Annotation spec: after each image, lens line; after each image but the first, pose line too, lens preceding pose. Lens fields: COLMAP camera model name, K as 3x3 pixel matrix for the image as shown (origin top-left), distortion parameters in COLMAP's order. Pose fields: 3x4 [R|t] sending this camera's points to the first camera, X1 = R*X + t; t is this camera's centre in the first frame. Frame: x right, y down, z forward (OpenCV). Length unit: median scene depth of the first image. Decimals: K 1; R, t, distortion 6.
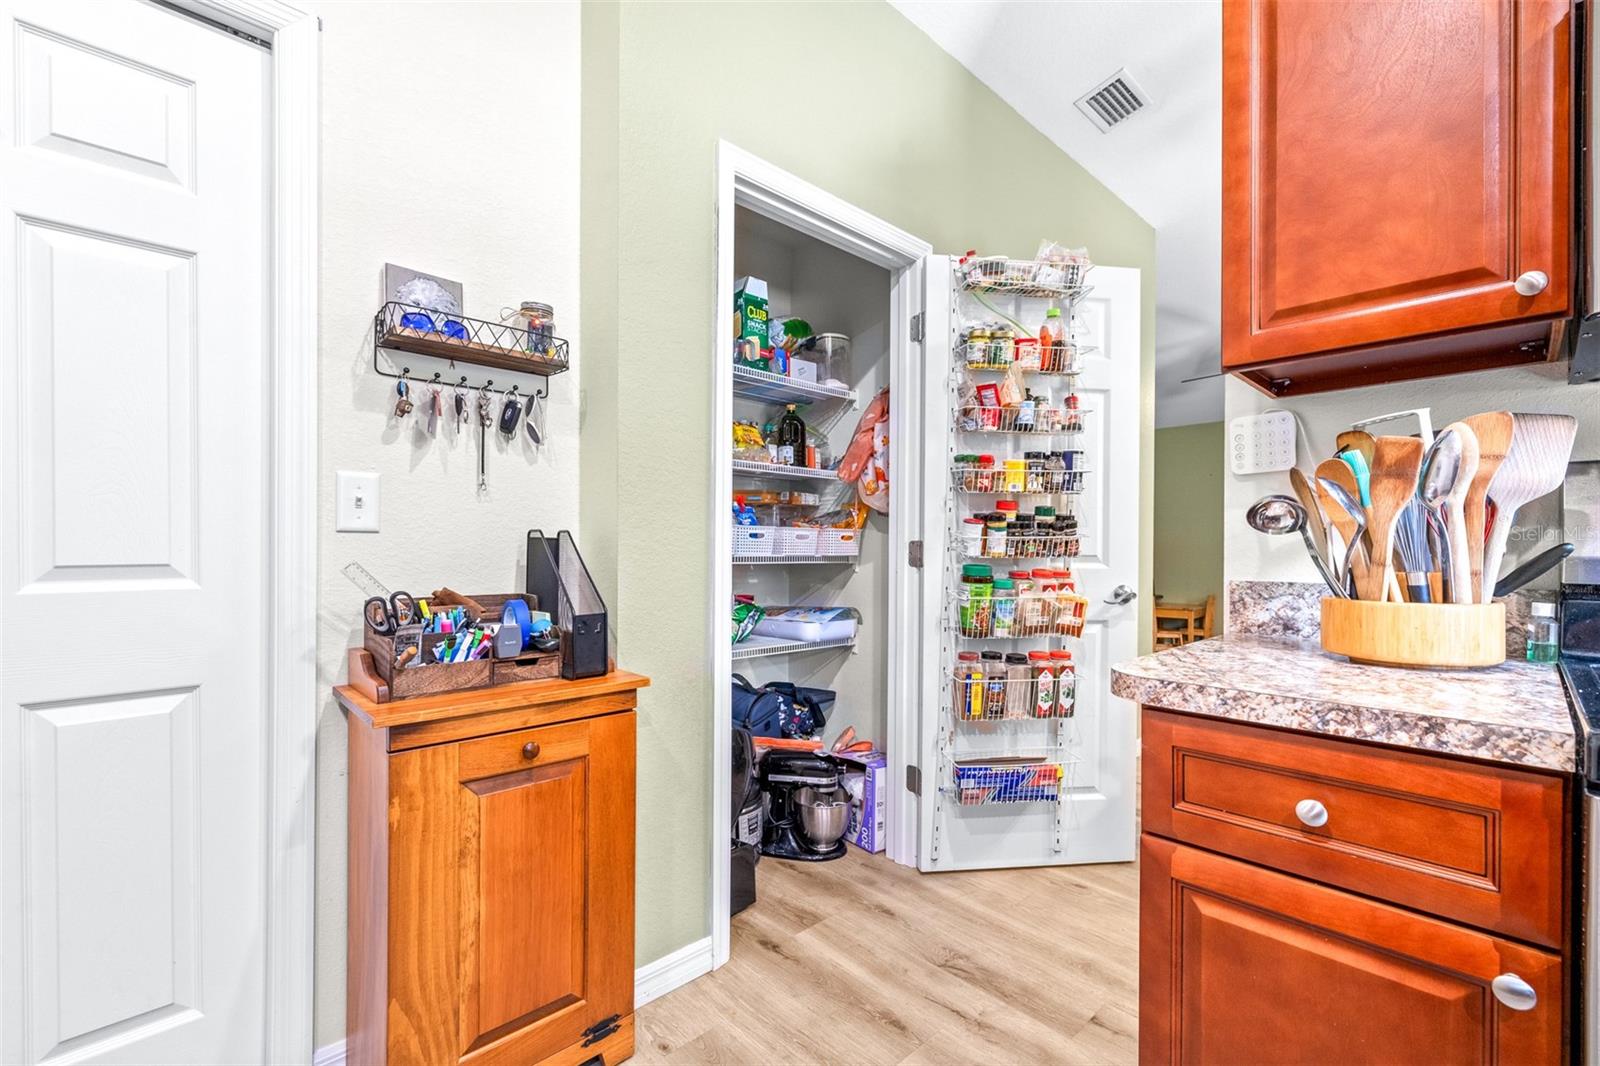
lens RADIAL K [[693.0, 0, 800.2], [0, 693.0, 541.1], [0, 0, 1]] dist [-0.001130, 0.000460]
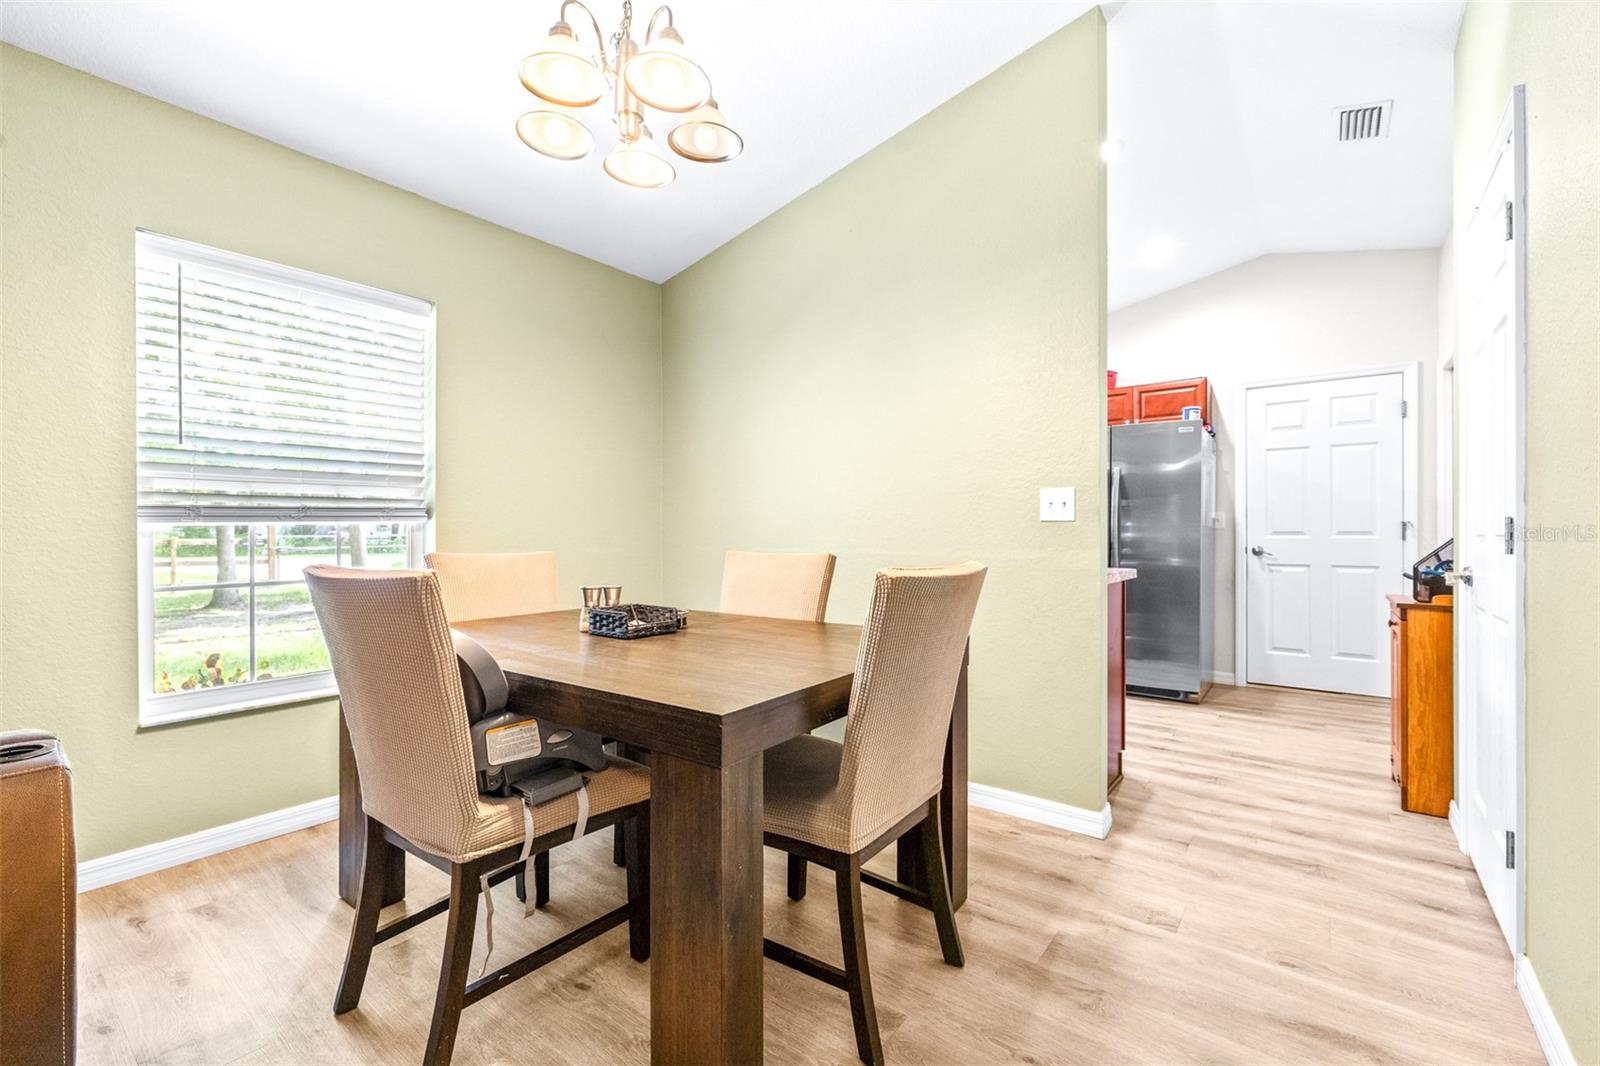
lens RADIAL K [[693.0, 0, 806.4], [0, 693.0, 530.7], [0, 0, 1]] dist [-0.001130, 0.000460]
pose [[-0.984082, -0.003892, -0.177671, 1.362770], [-0.003498, 0.999991, -0.002532, 0.023664], [0.177679, -0.001870, -0.984087, 2.117904]]
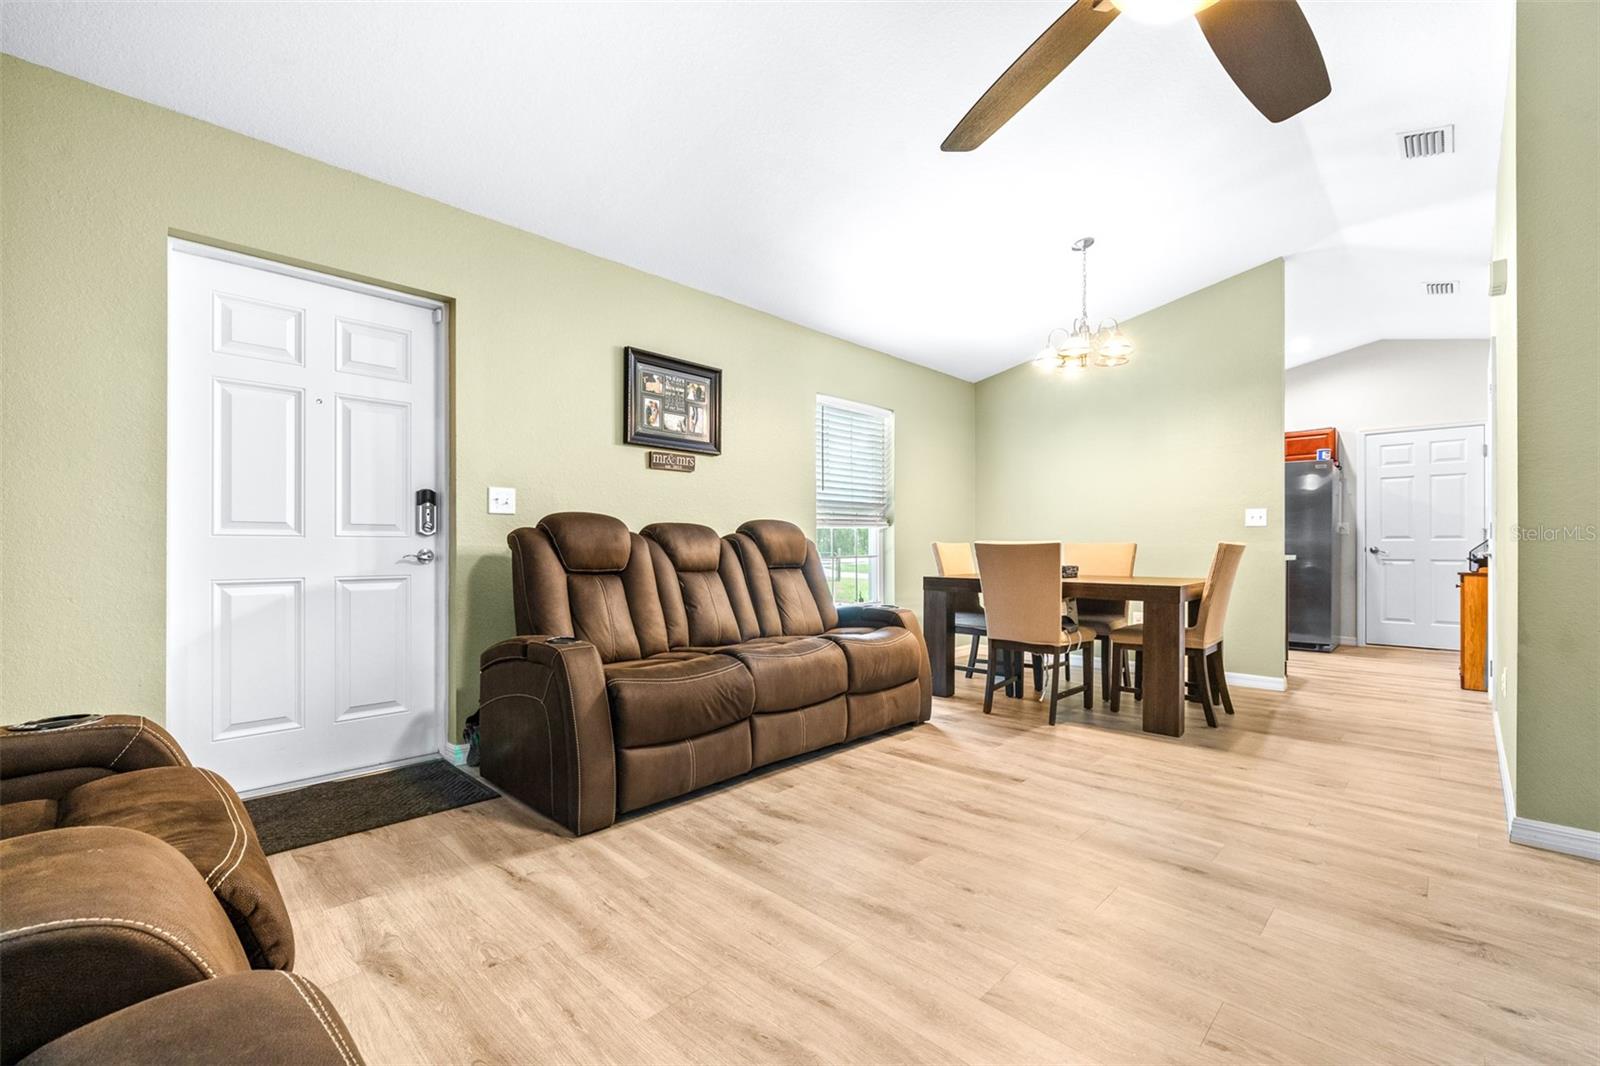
lens RADIAL K [[693.0, 0, 801.1], [0, 693.0, 544.0], [0, 0, 1]] dist [-0.001130, 0.000460]
pose [[-0.998169, -0.004625, -0.060306, 2.629386], [-0.004471, 0.999986, -0.002688, 0.087251], [0.060318, -0.002414, -0.998176, 3.495876]]
